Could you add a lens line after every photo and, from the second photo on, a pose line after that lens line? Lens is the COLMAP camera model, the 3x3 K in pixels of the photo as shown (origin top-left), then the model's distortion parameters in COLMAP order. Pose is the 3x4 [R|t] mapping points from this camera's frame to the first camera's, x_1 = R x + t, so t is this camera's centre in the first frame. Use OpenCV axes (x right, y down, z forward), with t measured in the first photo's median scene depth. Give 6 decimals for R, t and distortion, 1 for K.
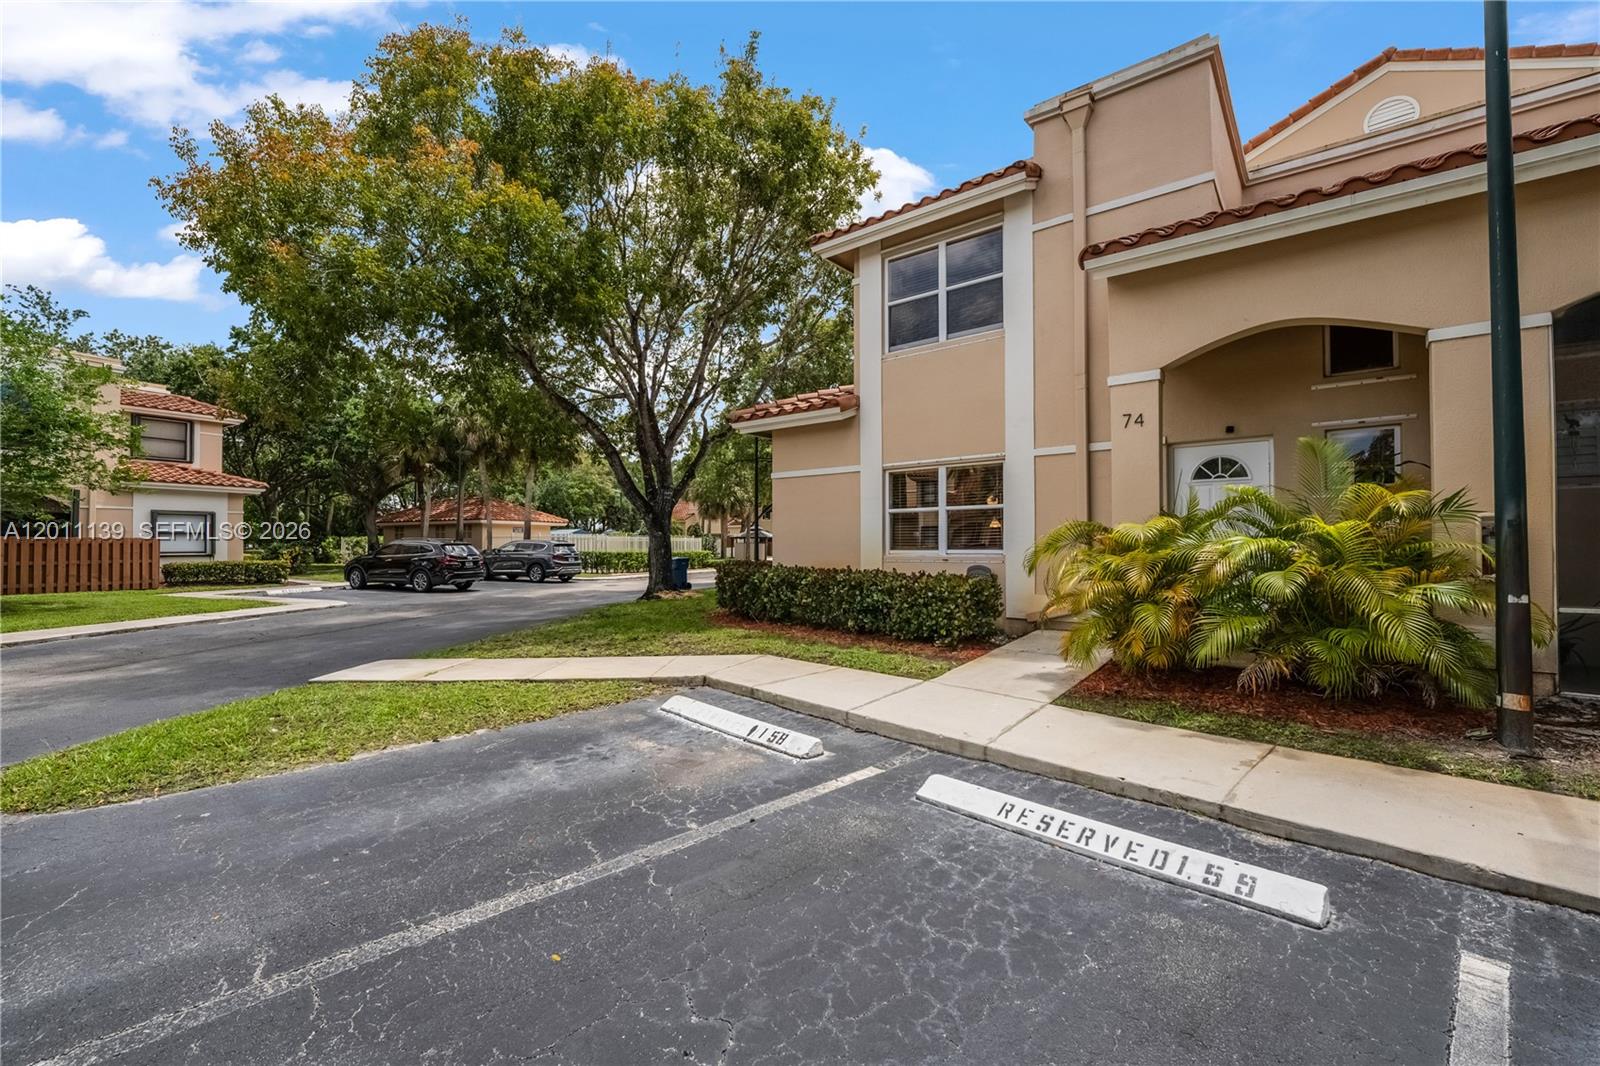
lens RADIAL K [[668.6, 0, 800.0], [0, 668.6, 533.0], [0, 0, 1]] dist [-0.030082, 0.005656]
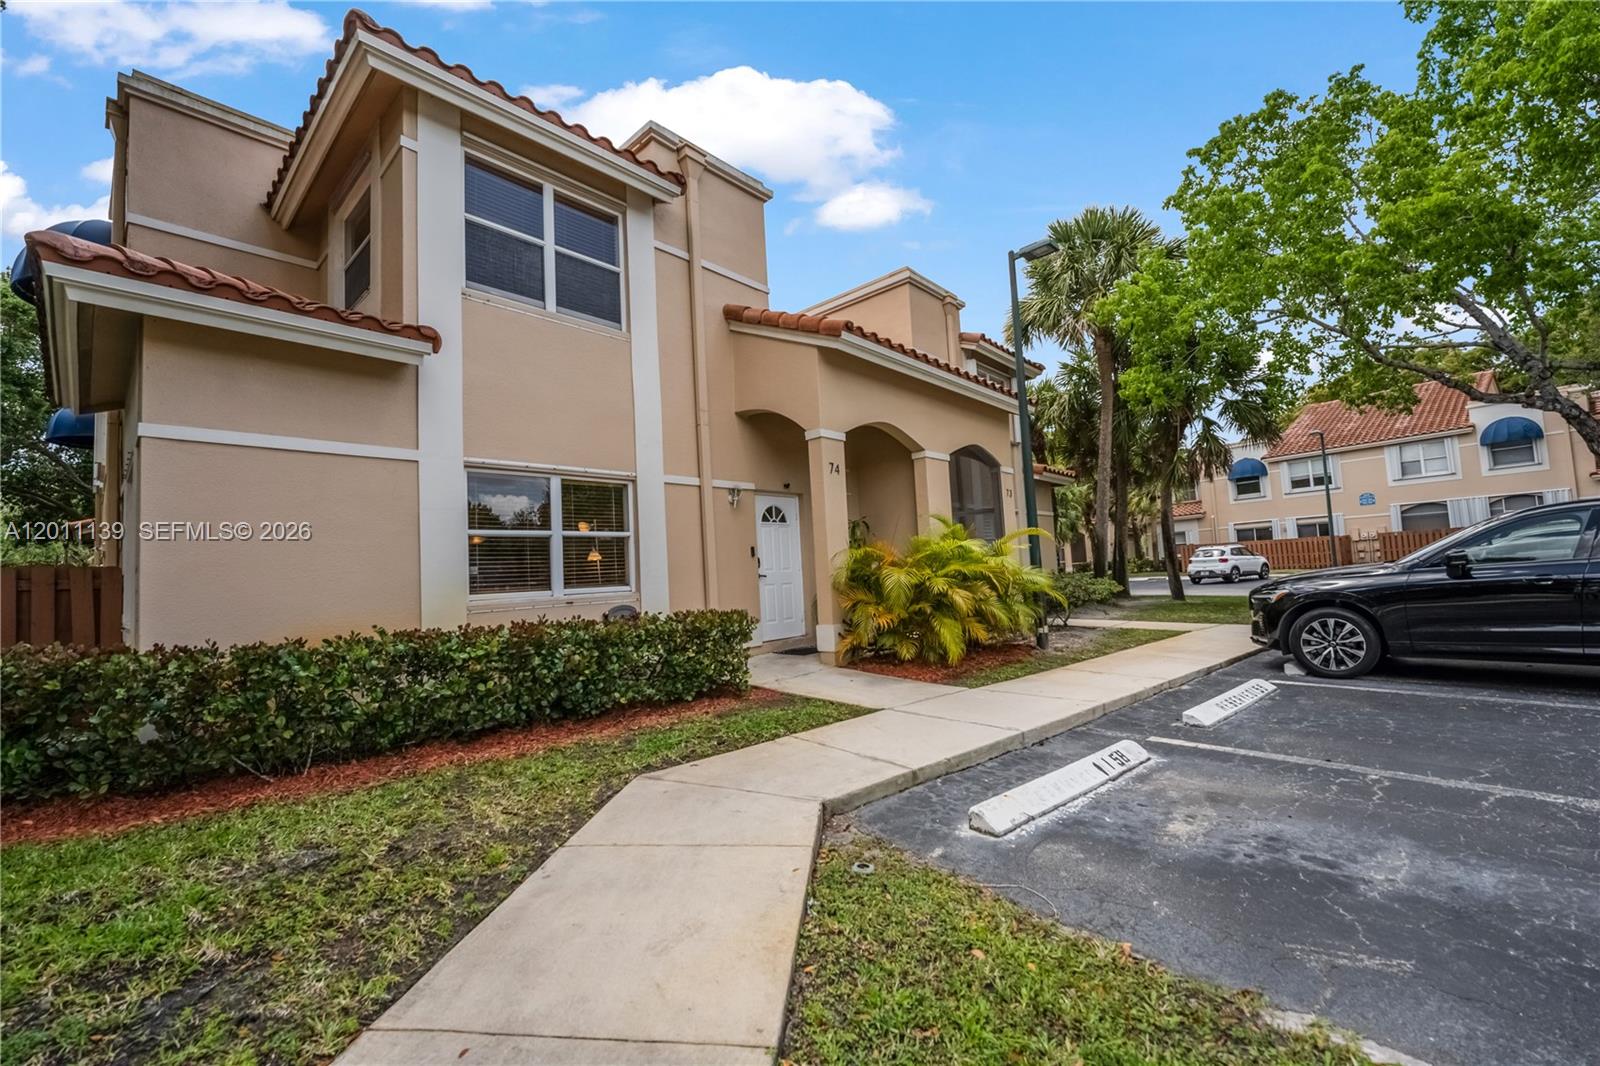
lens RADIAL K [[645.0, 0, 812.2], [0, 645.0, 534.6], [0, 0, 1]] dist [-0.037863, 0.007081]
pose [[0.050219, 0.068763, 0.996368, -0.948492], [0.034868, 0.996898, -0.070557, 0.049111], [-0.998129, 0.038284, 0.047666, 1.371187]]
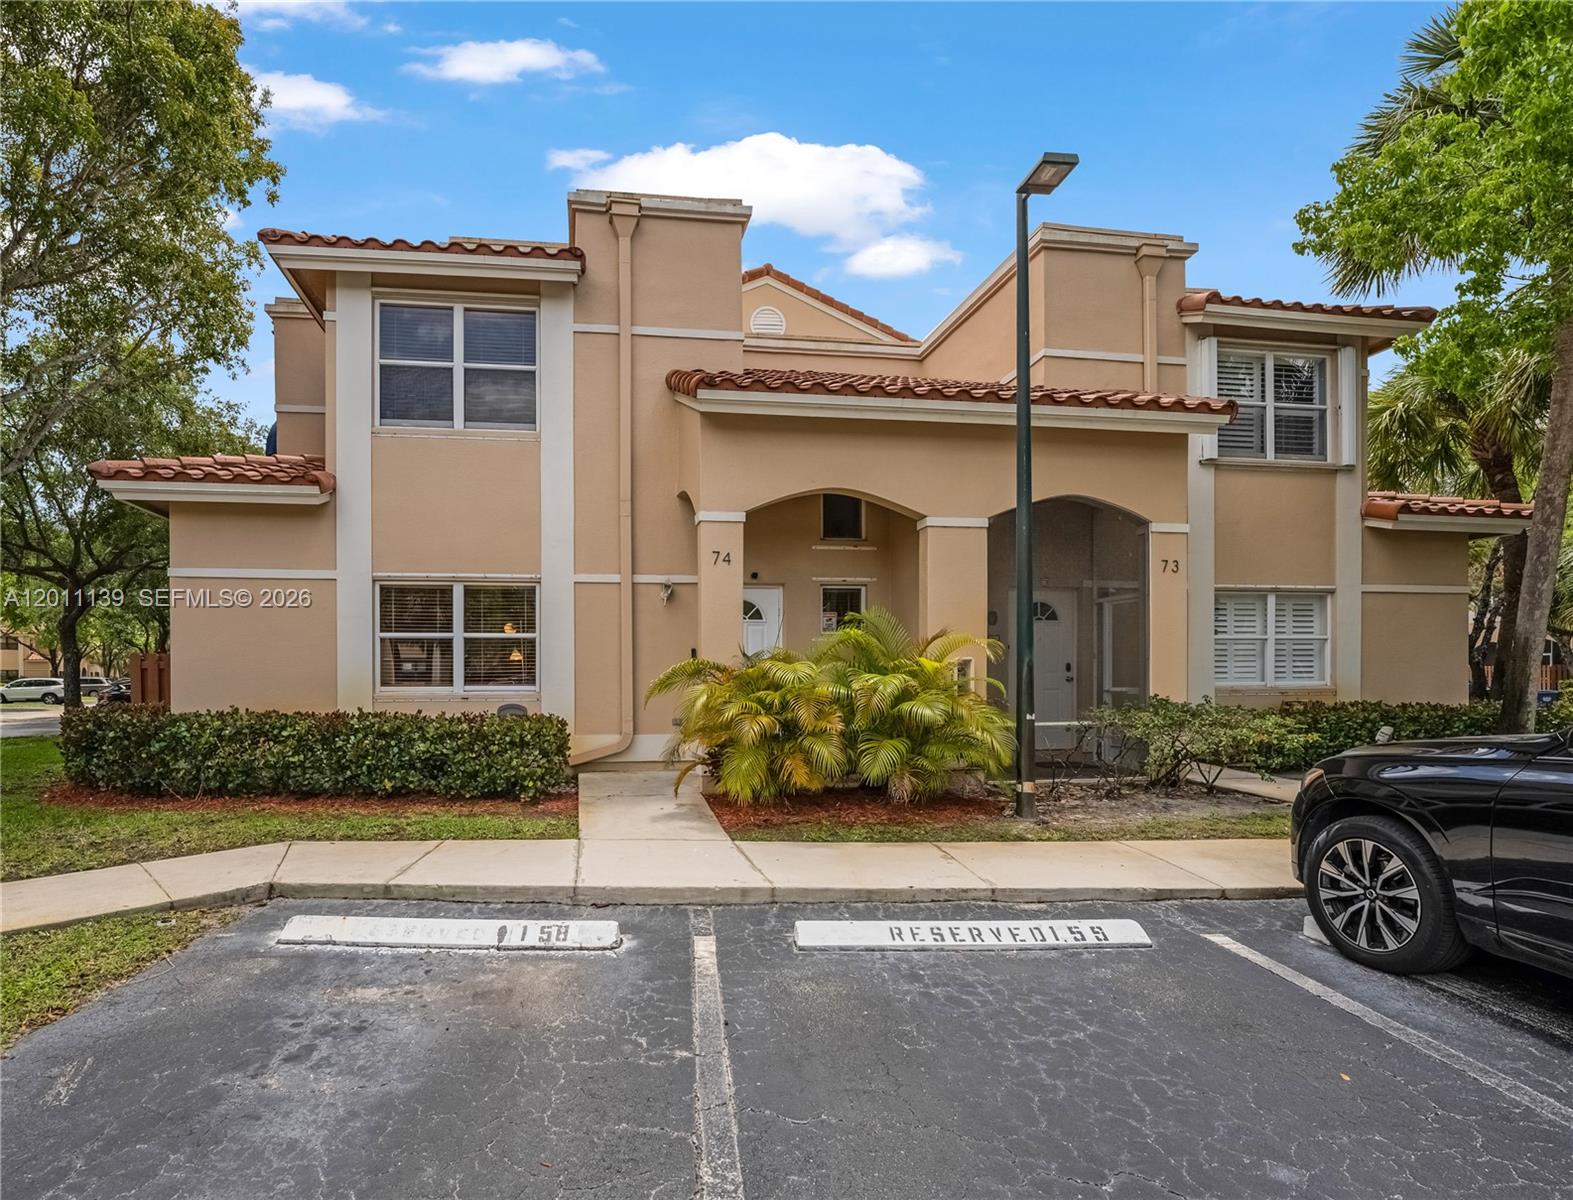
lens RADIAL K [[778.1, 0, 677.4], [0, 778.1, 687.5], [0, 0, 1]] dist [-0.027061, 0.000055]
pose [[0.691949, -0.003069, 0.721940, -0.568945], [-0.014155, 0.999741, 0.017817, 0.012826], [-0.721808, -0.022548, 0.691726, 0.302193]]
